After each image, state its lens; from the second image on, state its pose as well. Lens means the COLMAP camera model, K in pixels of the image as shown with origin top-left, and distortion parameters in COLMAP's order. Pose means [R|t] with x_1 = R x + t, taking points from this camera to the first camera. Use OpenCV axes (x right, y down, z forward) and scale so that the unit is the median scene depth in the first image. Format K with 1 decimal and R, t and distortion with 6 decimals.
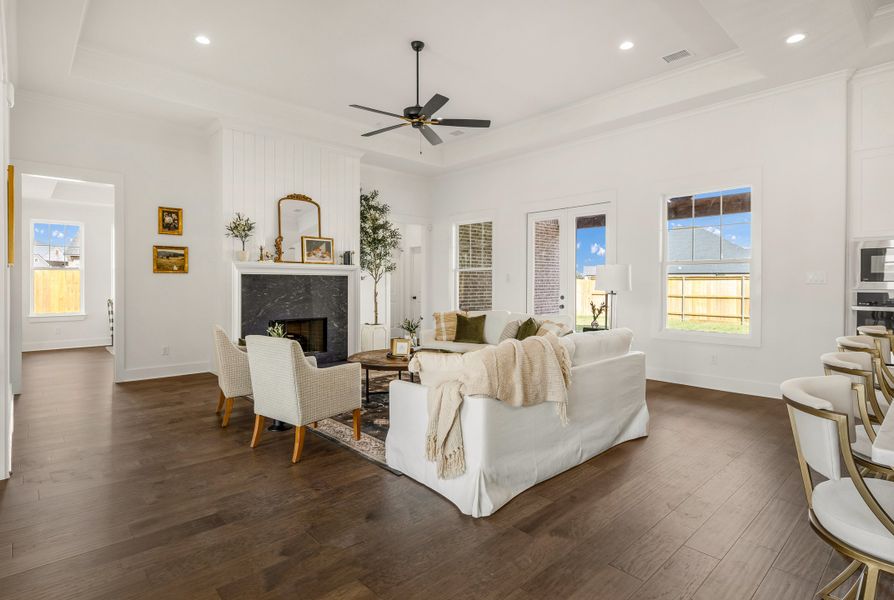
lens RADIAL K [[476.8, 0, 446.3], [0, 476.8, 300.5], [0, 0, 1]] dist [-0.017832, -0.000815]
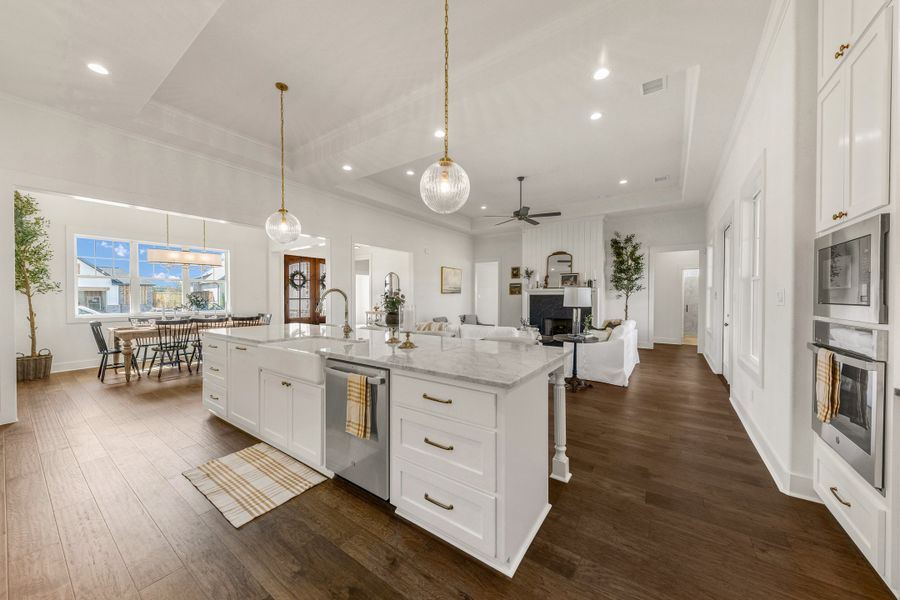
lens RADIAL K [[300.3, 0, 447.7], [0, 300.3, 299.3], [0, 0, 1]] dist [-0.009918, 0.000093]
pose [[0.230848, 0.003742, -0.972983, 0.771977], [-0.036420, 0.999325, -0.004798, -0.014059], [0.972308, 0.036544, 0.230828, 0.313775]]
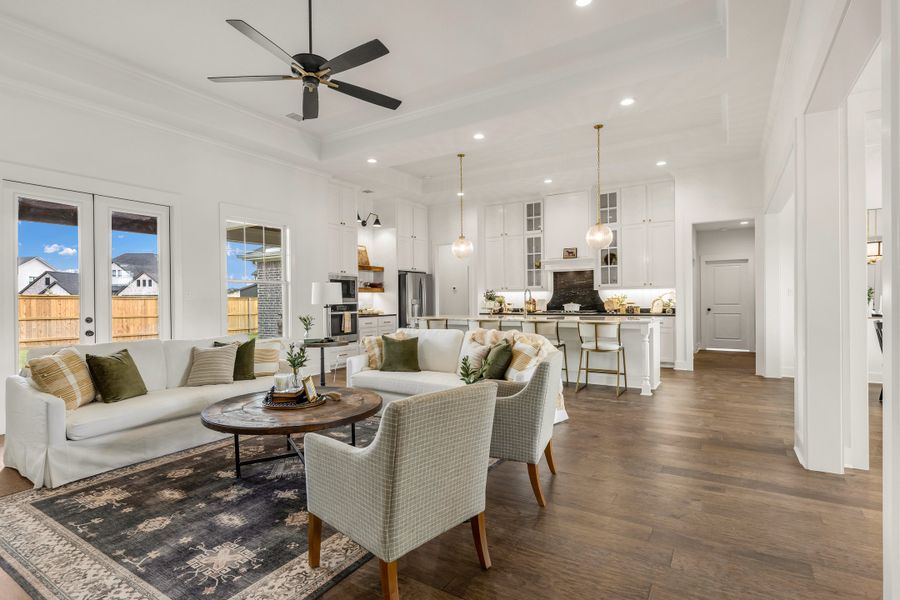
lens RADIAL K [[453.7, 0, 457.7], [0, 453.7, 301.2], [0, 0, 1]] dist [0.013047, -0.009724]
pose [[-0.289305, -0.000579, 0.957237, -0.584380], [0.044271, 0.998922, 0.013984, -0.021768], [-0.956213, 0.046423, -0.288967, 0.722560]]
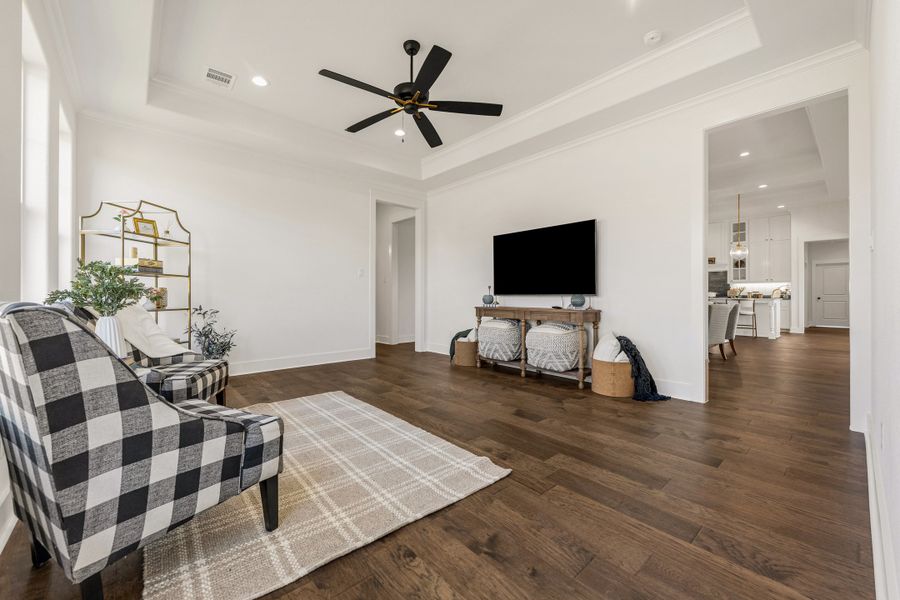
lens RADIAL K [[358.5, 0, 447.2], [0, 358.5, 296.3], [0, 0, 1]] dist [-0.002451, -0.000144]
pose [[0.017980, -0.002046, 0.999836, -1.117956], [0.034882, 0.999390, 0.001417, -0.007377], [-0.999230, 0.034851, 0.018041, 1.231504]]
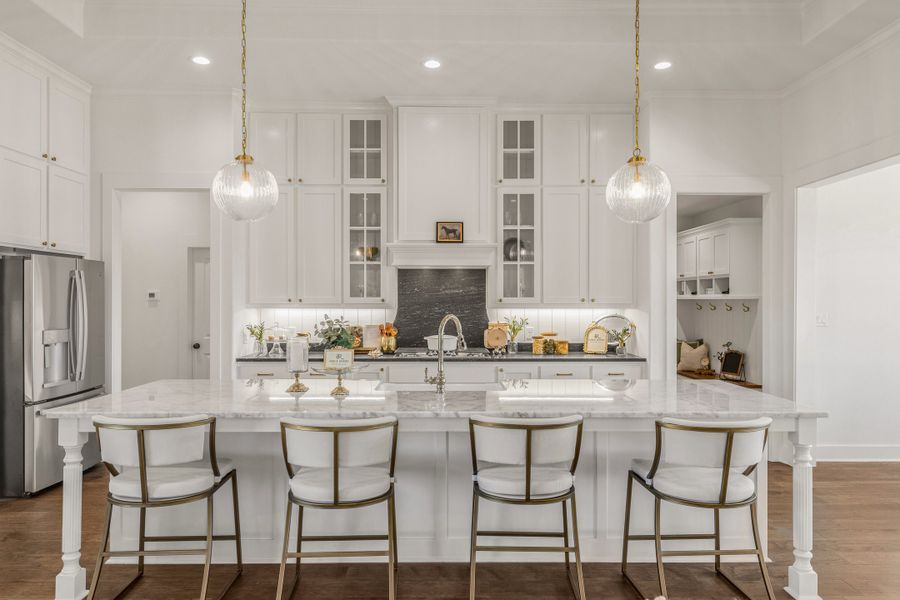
lens RADIAL K [[576.3, 0, 449.4], [0, 576.3, 302.3], [0, 0, 1]] dist [0.009319, -0.000740]
pose [[-0.750174, -0.005087, 0.661221, 0.044384], [0.021227, 0.999270, 0.031770, -0.055154], [-0.660900, 0.037868, -0.749518, 0.632789]]
